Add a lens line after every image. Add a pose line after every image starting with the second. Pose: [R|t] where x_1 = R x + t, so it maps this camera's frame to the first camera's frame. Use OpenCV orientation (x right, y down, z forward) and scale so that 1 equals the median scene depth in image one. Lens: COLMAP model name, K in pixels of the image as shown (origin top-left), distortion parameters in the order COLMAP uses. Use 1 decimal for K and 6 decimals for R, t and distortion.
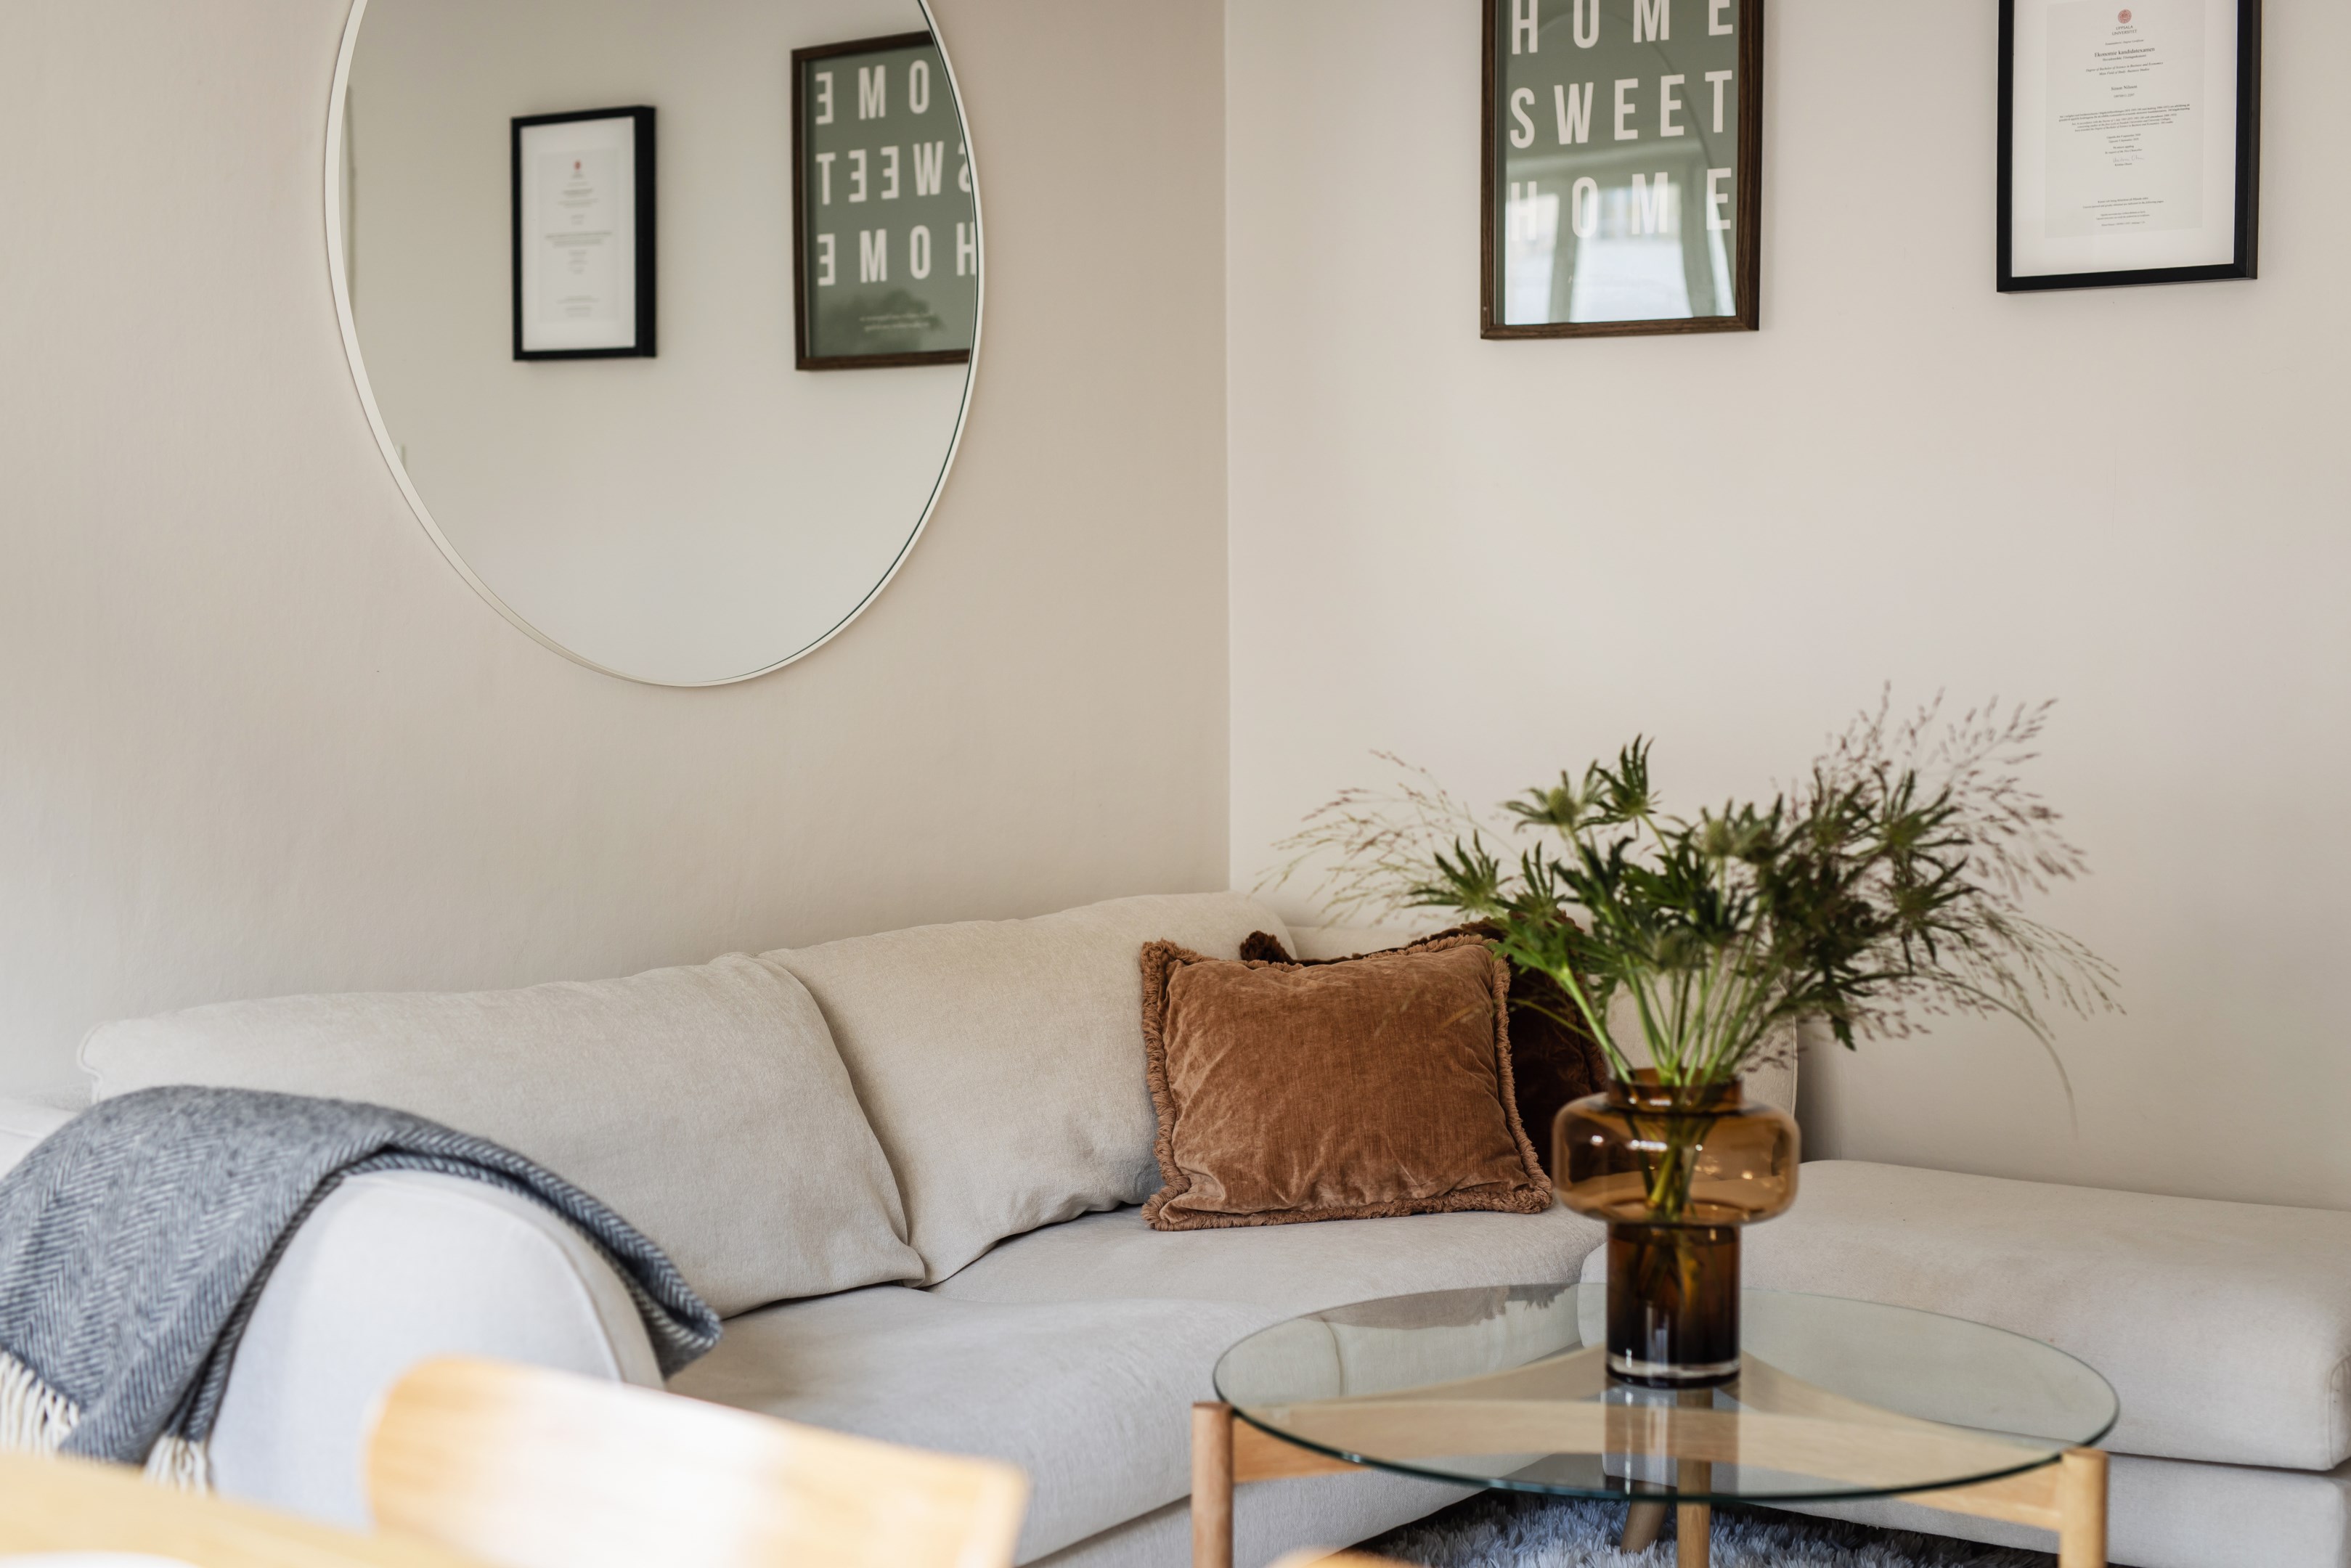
lens RADIAL K [[3382.4, 0, 1175.5], [0, 3382.4, 784.0], [0, 0, 1]] dist [-0.000505, 0.100662]
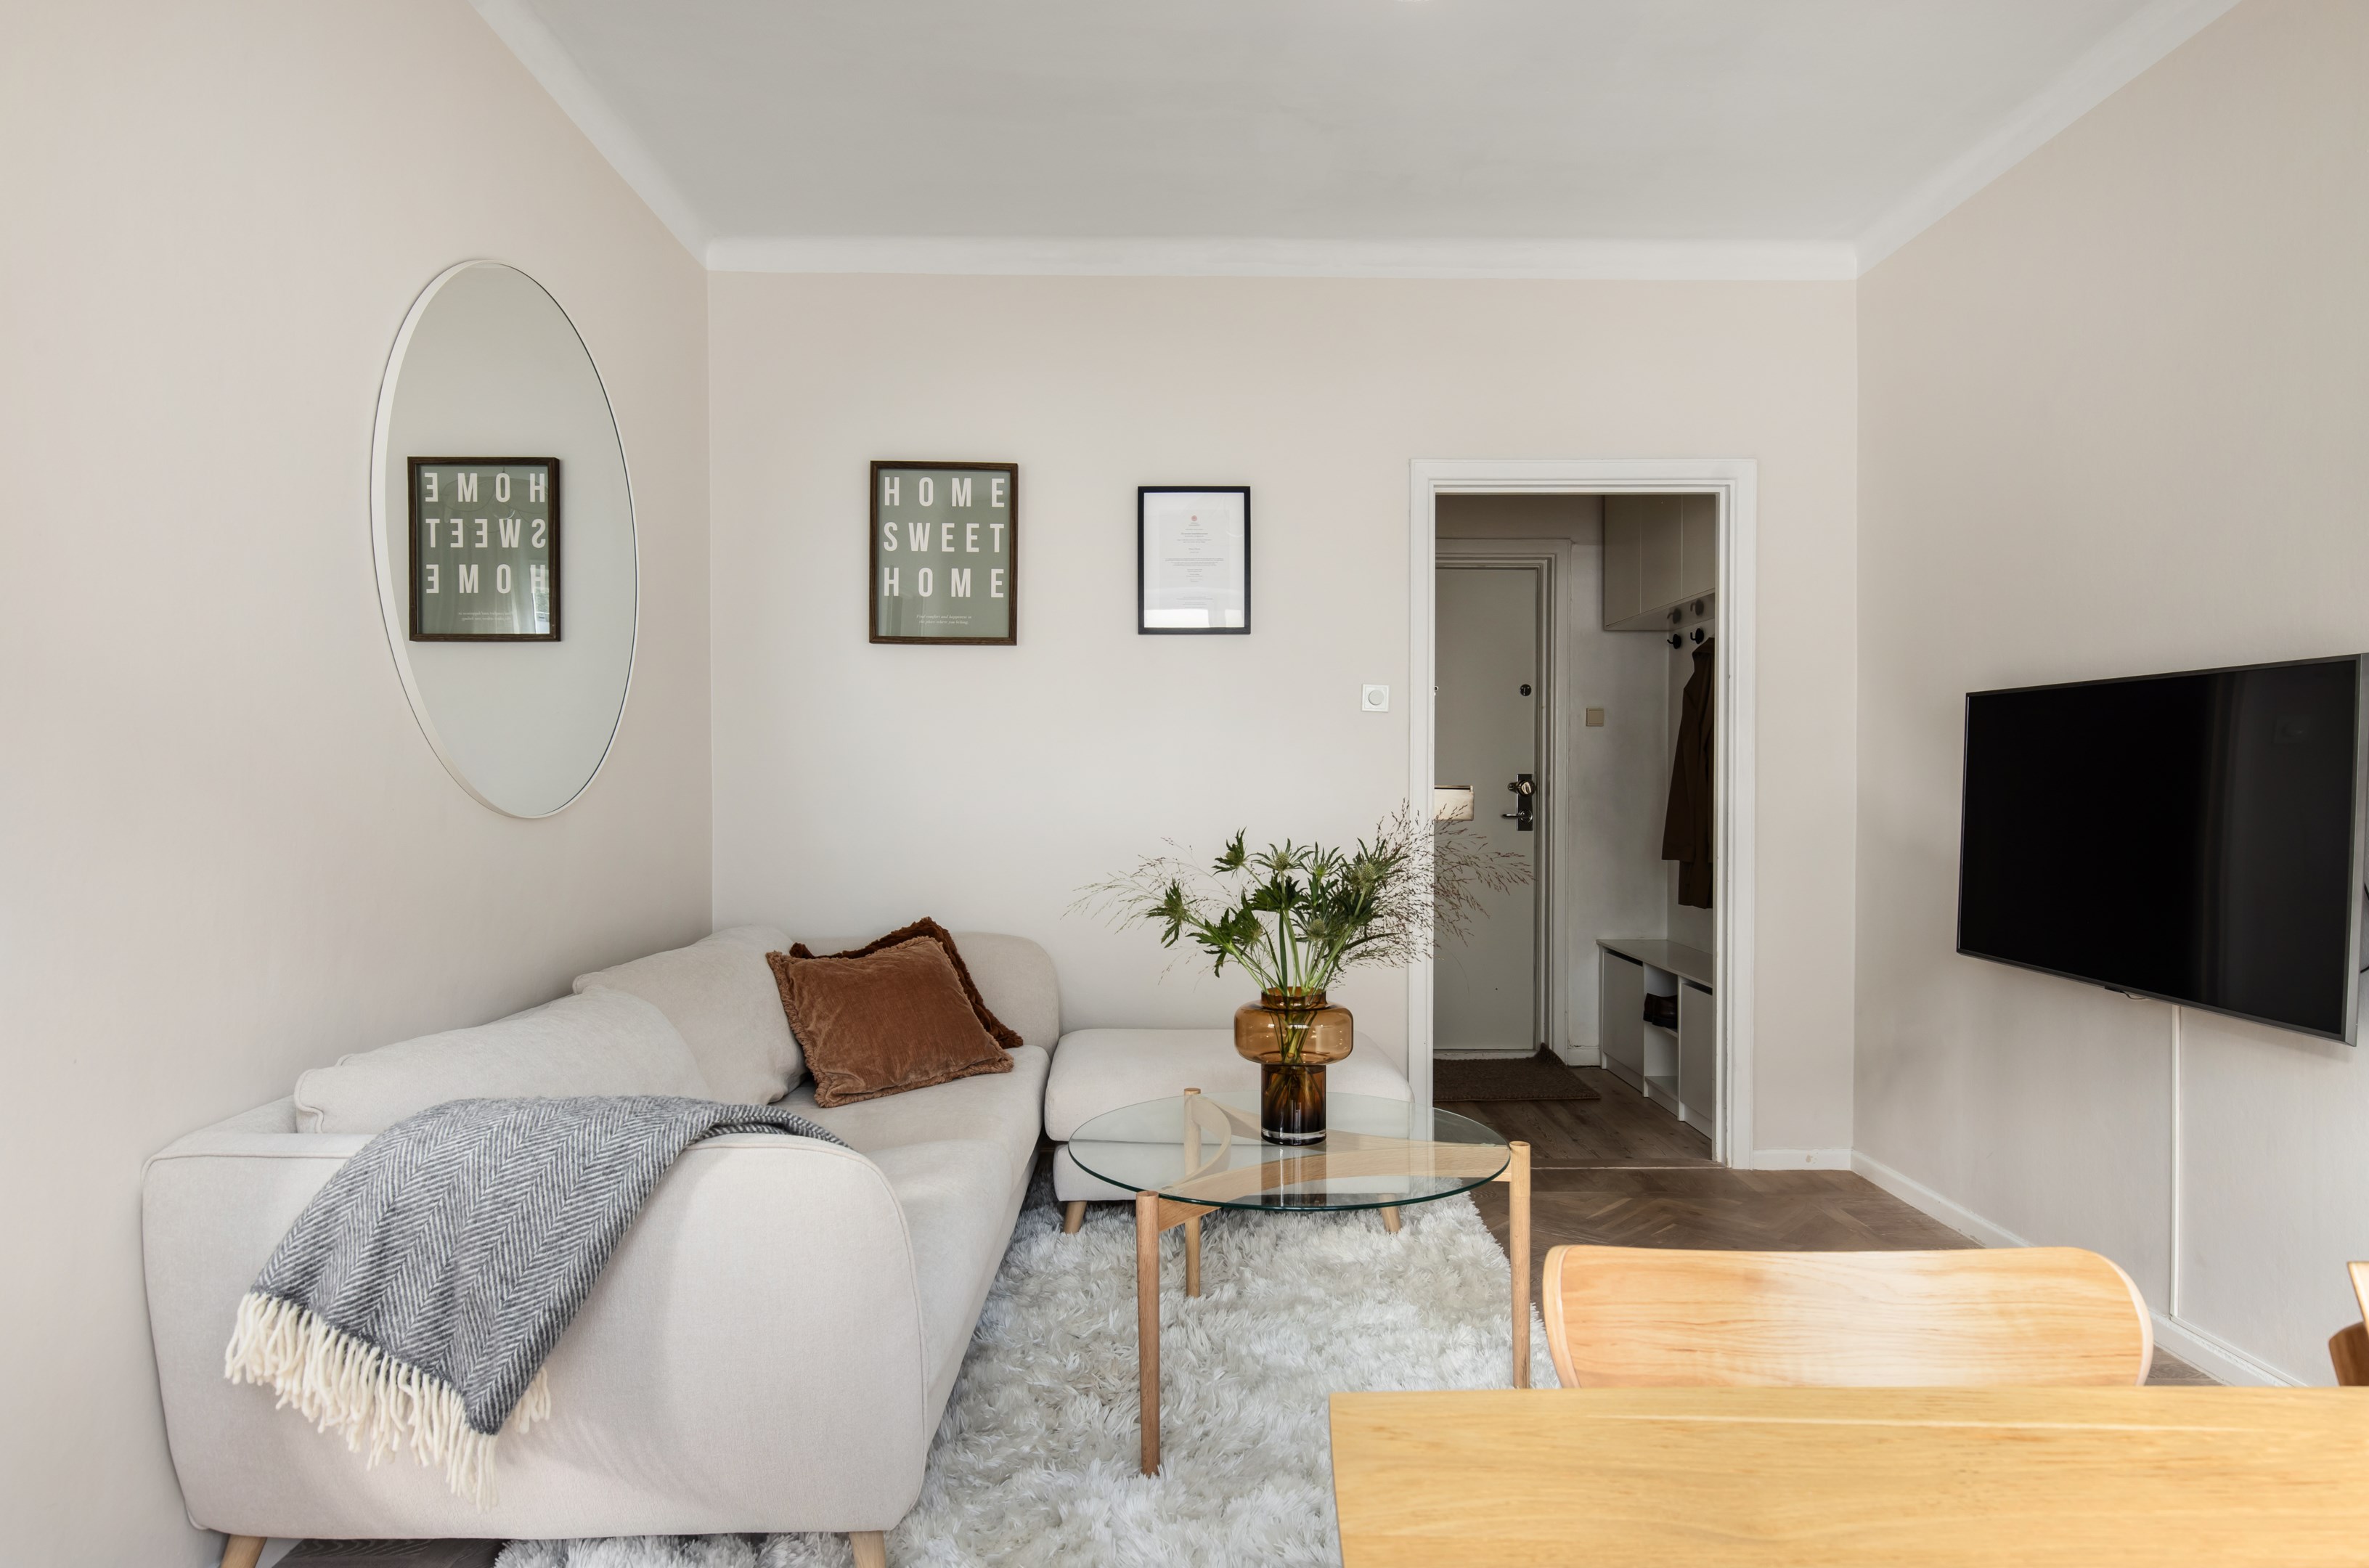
lens RADIAL K [[1405.8, 0, 1185.5], [0, 1405.8, 748.3], [0, 0, 1]] dist [0.019609, 0.000783]
pose [[0.782854, -0.001725, 0.622203, -0.301521], [0.042216, 0.997839, -0.050349, -0.017176], [-0.620771, 0.065682, 0.781235, 0.230474]]
